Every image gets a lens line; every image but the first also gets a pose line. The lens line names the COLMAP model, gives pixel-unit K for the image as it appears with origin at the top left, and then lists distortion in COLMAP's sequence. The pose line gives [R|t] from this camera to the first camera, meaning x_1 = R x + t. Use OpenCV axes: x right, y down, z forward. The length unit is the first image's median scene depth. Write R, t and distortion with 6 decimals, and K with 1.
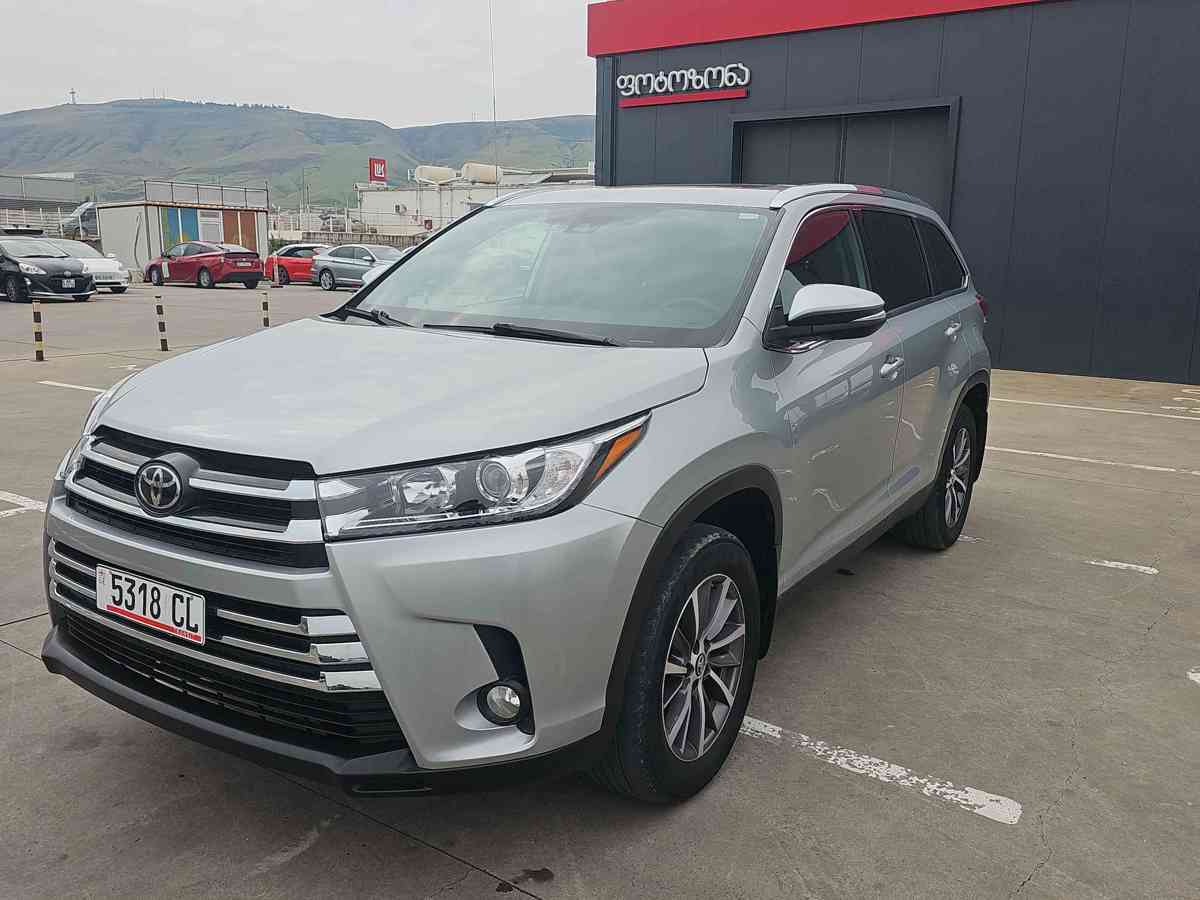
lens RADIAL K [[1034.6, 0, 591.6], [0, 1034.6, 451.8], [0, 0, 1]] dist [0.109810, -0.154082]
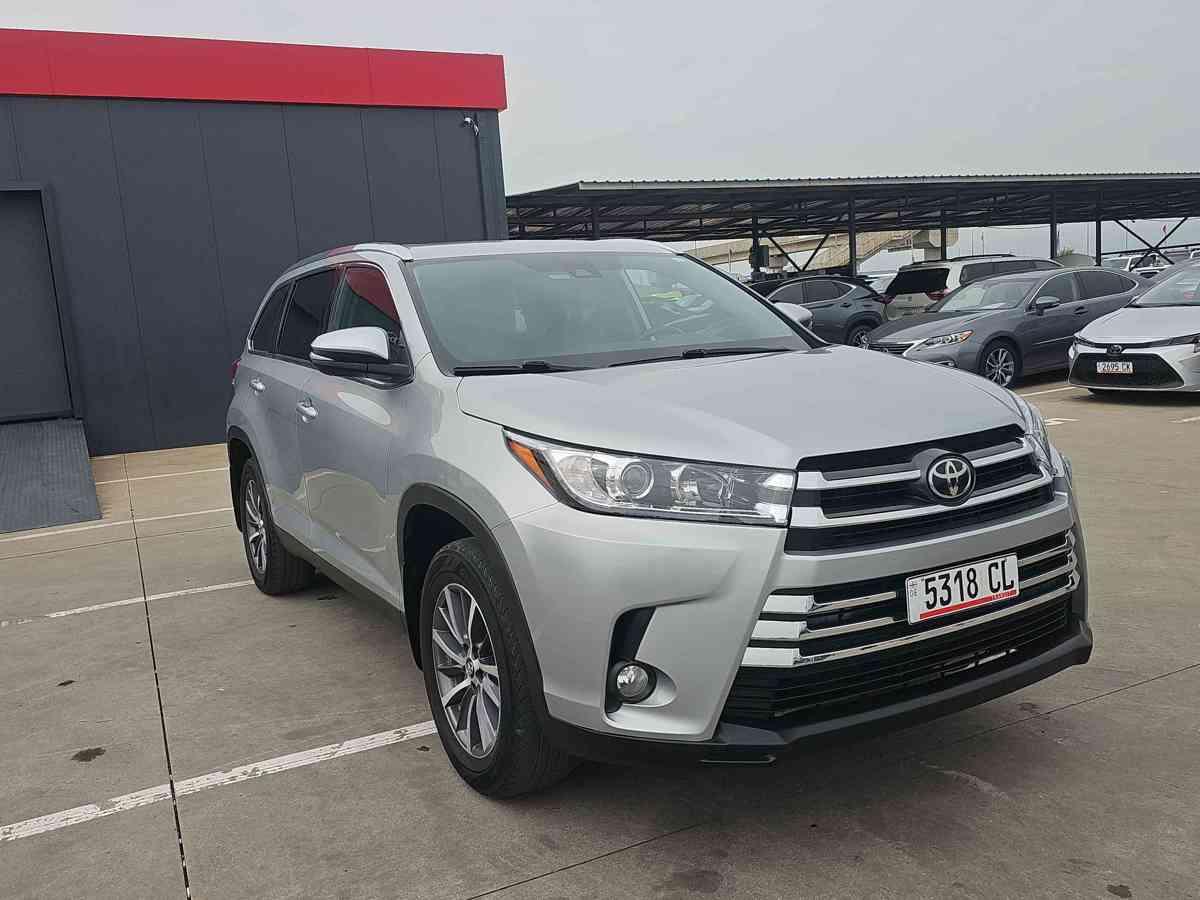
lens RADIAL K [[1034.6, 0, 591.6], [0, 1034.6, 451.8], [0, 0, 1]] dist [0.109810, -0.154082]
pose [[0.449520, -0.166584, 0.877600, -1.480423], [0.247536, 0.967212, 0.056803, -0.142174], [-0.858288, 0.191703, 0.476017, 0.777246]]
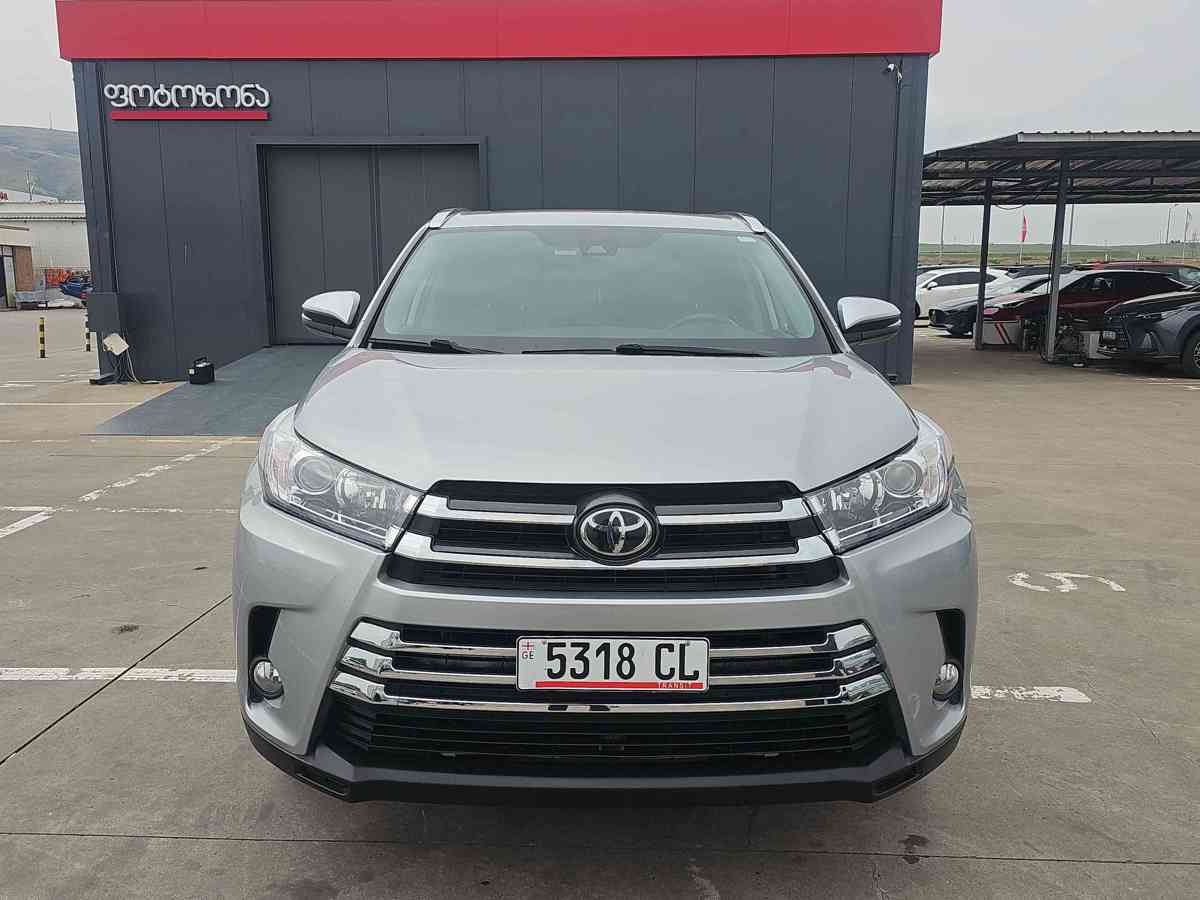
lens RADIAL K [[1034.6, 0, 591.6], [0, 1034.6, 451.8], [0, 0, 1]] dist [0.109810, -0.154082]
pose [[0.829686, -0.106659, 0.547947, -0.886070], [0.121477, 0.992551, 0.009265, -0.044935], [-0.544853, 0.058876, 0.836462, 0.254875]]
